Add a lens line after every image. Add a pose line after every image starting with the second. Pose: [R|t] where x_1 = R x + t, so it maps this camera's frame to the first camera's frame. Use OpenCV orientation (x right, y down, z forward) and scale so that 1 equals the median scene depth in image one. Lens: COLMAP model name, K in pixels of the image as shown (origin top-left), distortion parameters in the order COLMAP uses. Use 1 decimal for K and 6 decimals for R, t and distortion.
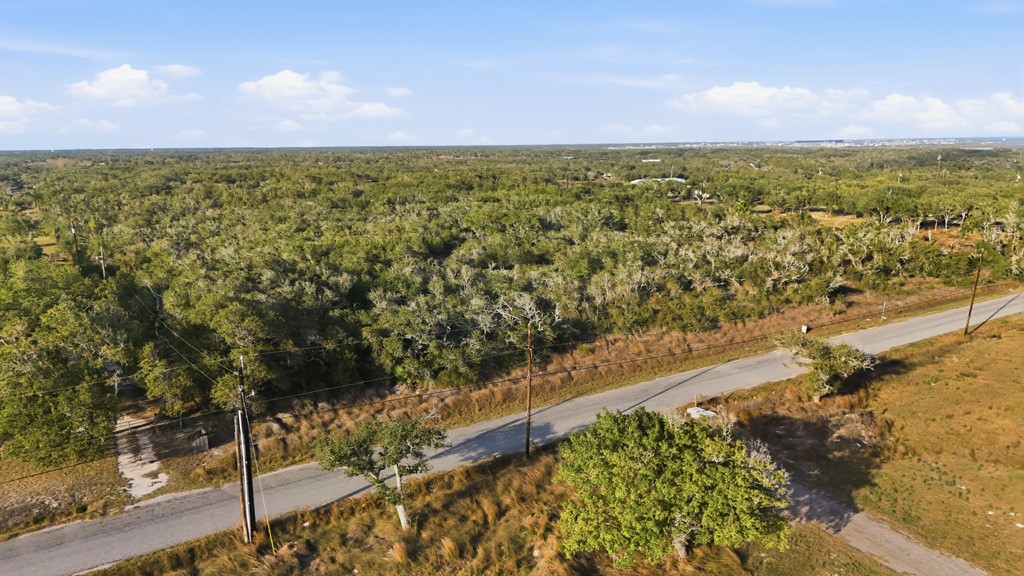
lens RADIAL K [[738.2, 0, 509.6], [0, 738.2, 295.5], [0, 0, 1]] dist [0.053265, -0.035746]
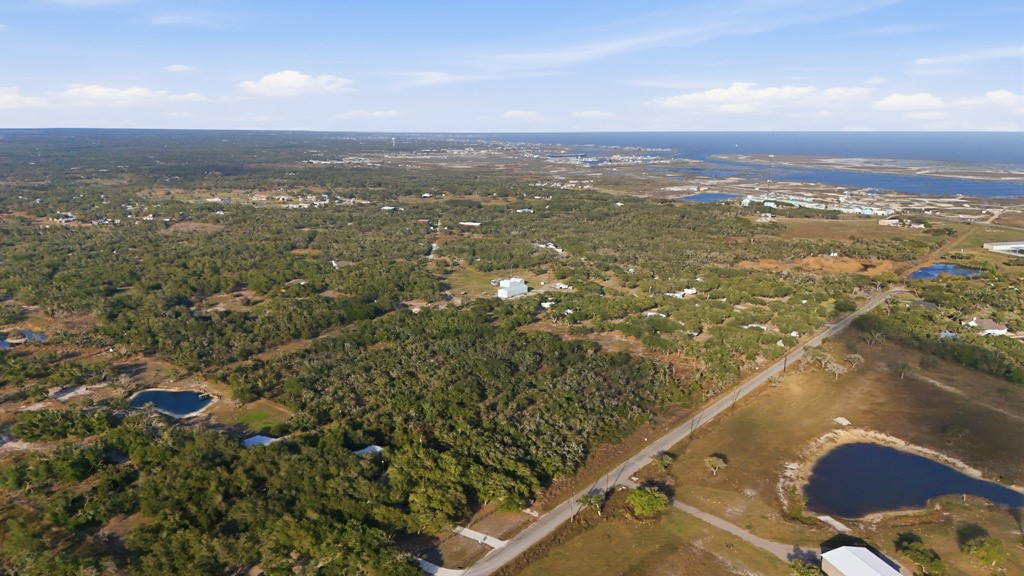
lens RADIAL K [[738.2, 0, 511.0], [0, 738.2, 283.0], [0, 0, 1]] dist [0.053265, -0.035746]
pose [[0.949226, -0.037685, 0.312329, -1.886020], [0.037508, 0.999275, 0.006576, -1.123797], [-0.312350, 0.005472, 0.949951, -3.084958]]
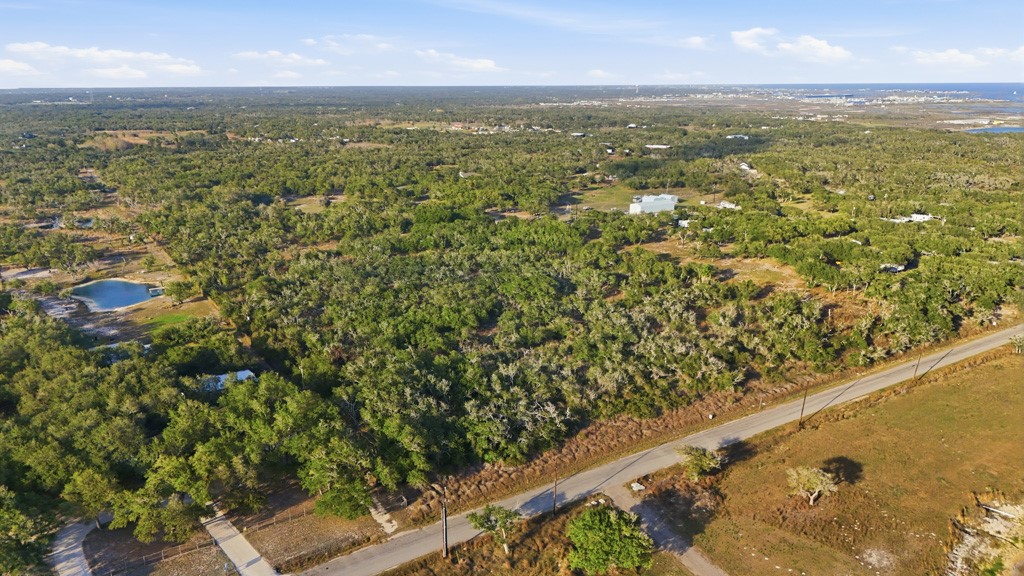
lens RADIAL K [[738.2, 0, 512.0], [0, 738.2, 289.1], [0, 0, 1]] dist [0.053265, -0.035746]
pose [[0.999896, 0.012799, -0.006660, -0.097384], [-0.012300, 0.997454, 0.070241, -0.619773], [0.007542, -0.070151, 0.997508, -1.187453]]
